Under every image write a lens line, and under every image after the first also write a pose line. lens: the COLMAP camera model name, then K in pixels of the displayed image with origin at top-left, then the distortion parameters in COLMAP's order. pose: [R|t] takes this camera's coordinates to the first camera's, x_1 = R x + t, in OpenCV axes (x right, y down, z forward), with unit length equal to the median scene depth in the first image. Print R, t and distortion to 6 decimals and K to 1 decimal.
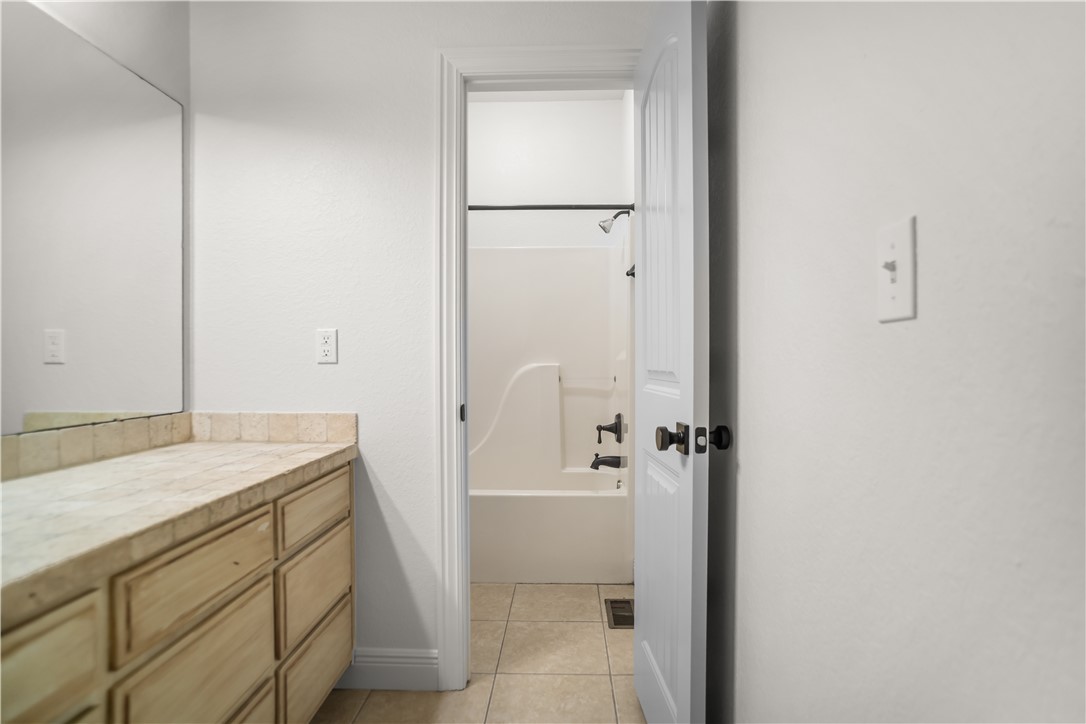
lens RADIAL K [[563.9, 0, 545.3], [0, 563.9, 360.6], [0, 0, 1]] dist [-0.068012, 0.047906]
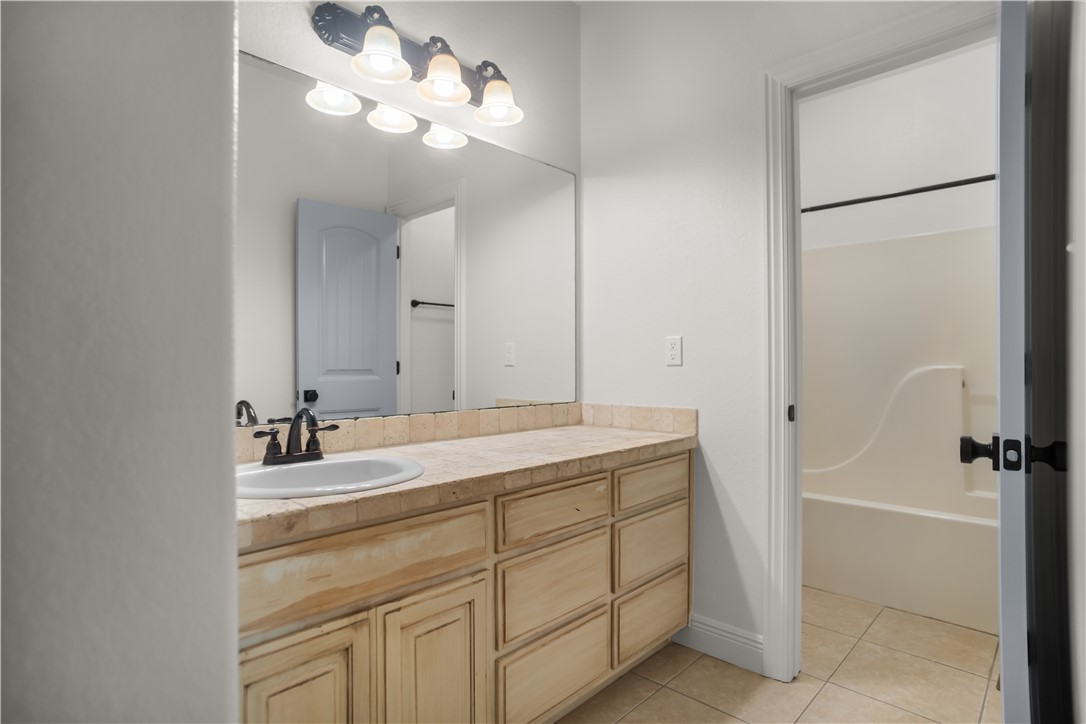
lens RADIAL K [[563.9, 0, 545.3], [0, 563.9, 360.6], [0, 0, 1]] dist [-0.068012, 0.047906]
pose [[0.737594, -0.007444, -0.675204, 0.233075], [0.002816, 0.999964, -0.007949, 0.003095], [0.675239, 0.003962, 0.737588, -0.065851]]
